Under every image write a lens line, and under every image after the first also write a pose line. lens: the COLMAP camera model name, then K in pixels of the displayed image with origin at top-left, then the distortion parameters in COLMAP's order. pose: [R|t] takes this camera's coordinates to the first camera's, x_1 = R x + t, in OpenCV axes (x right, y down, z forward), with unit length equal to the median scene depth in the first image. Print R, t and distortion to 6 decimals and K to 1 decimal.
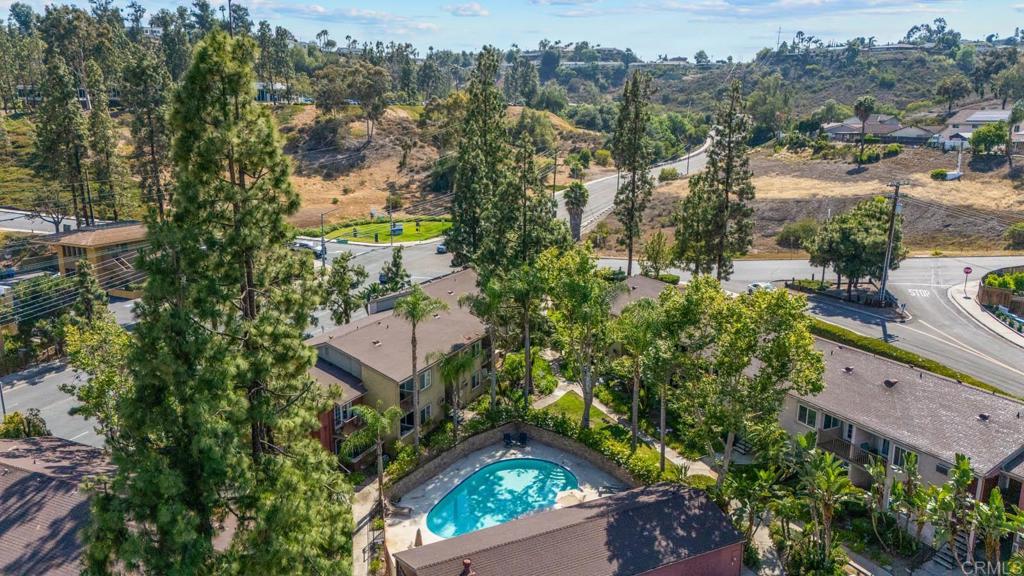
lens RADIAL K [[749.7, 0, 510.7], [0, 749.7, 290.7], [0, 0, 1]] dist [0.073823, -0.066294]
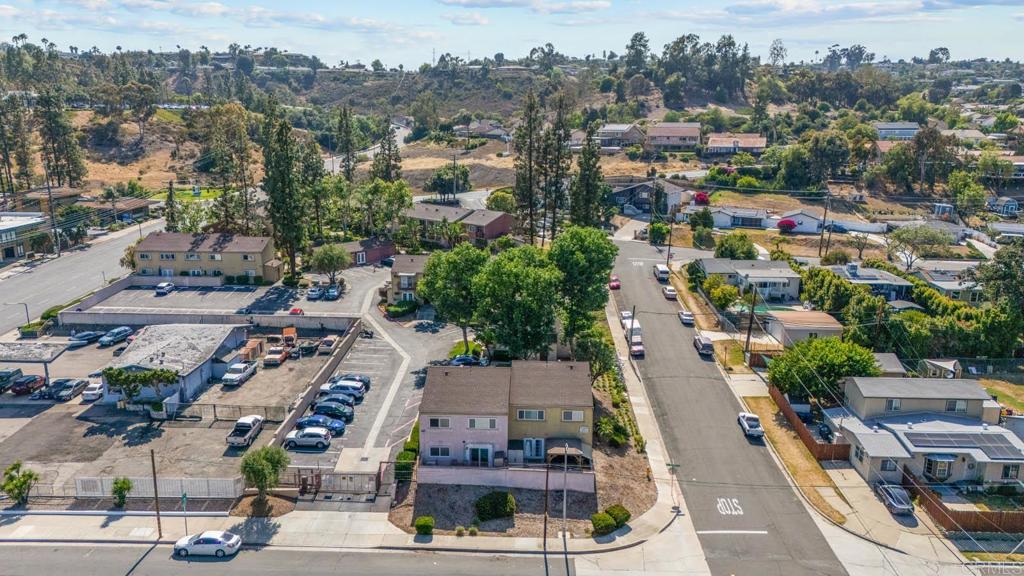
lens RADIAL K [[749.7, 0, 512.2], [0, 749.7, 286.8], [0, 0, 1]] dist [0.073823, -0.066294]
pose [[0.919416, -0.088582, 0.383181, -0.152936], [0.087769, 0.995947, 0.019643, 0.129931], [-0.383369, 0.015571, 0.923464, -0.672069]]
